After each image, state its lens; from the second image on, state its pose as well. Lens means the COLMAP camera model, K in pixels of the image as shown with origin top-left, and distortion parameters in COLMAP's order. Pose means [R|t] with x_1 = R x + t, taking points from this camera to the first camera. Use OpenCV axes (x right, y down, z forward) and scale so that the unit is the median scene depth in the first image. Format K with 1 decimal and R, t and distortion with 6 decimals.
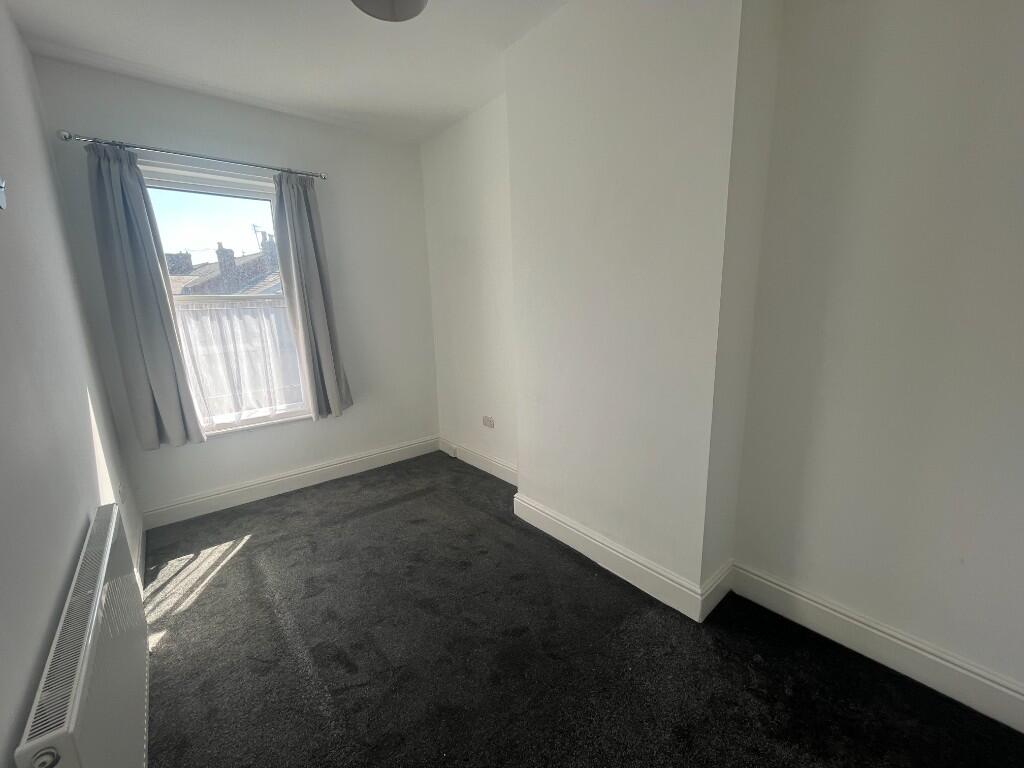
lens RADIAL K [[413.1, 0, 512.6], [0, 413.1, 385.9], [0, 0, 1]] dist [-0.003605, -0.000140]
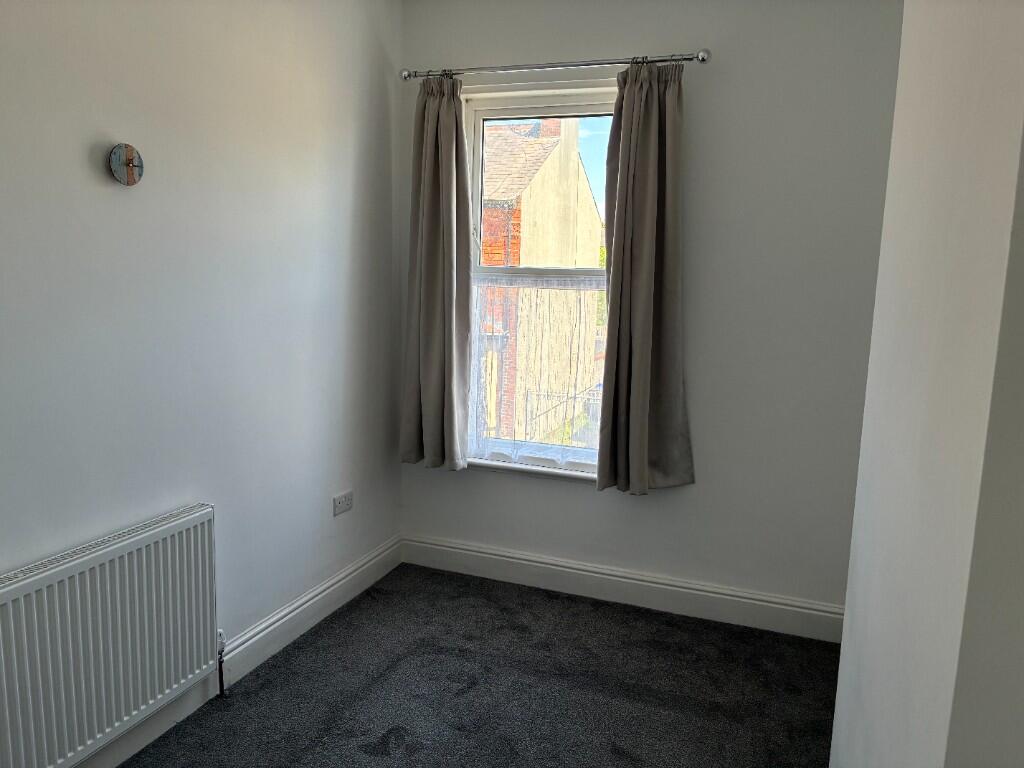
lens RADIAL K [[780.0, 0, 512.0], [0, 780.0, 384.0], [0, 0, 1]] dist [0.015341, -0.003123]
pose [[0.482243, 0.174263, -0.858530, 0.394185], [-0.217251, 0.973191, 0.075506, -0.123851], [0.848672, 0.150104, 0.507173, 0.360364]]
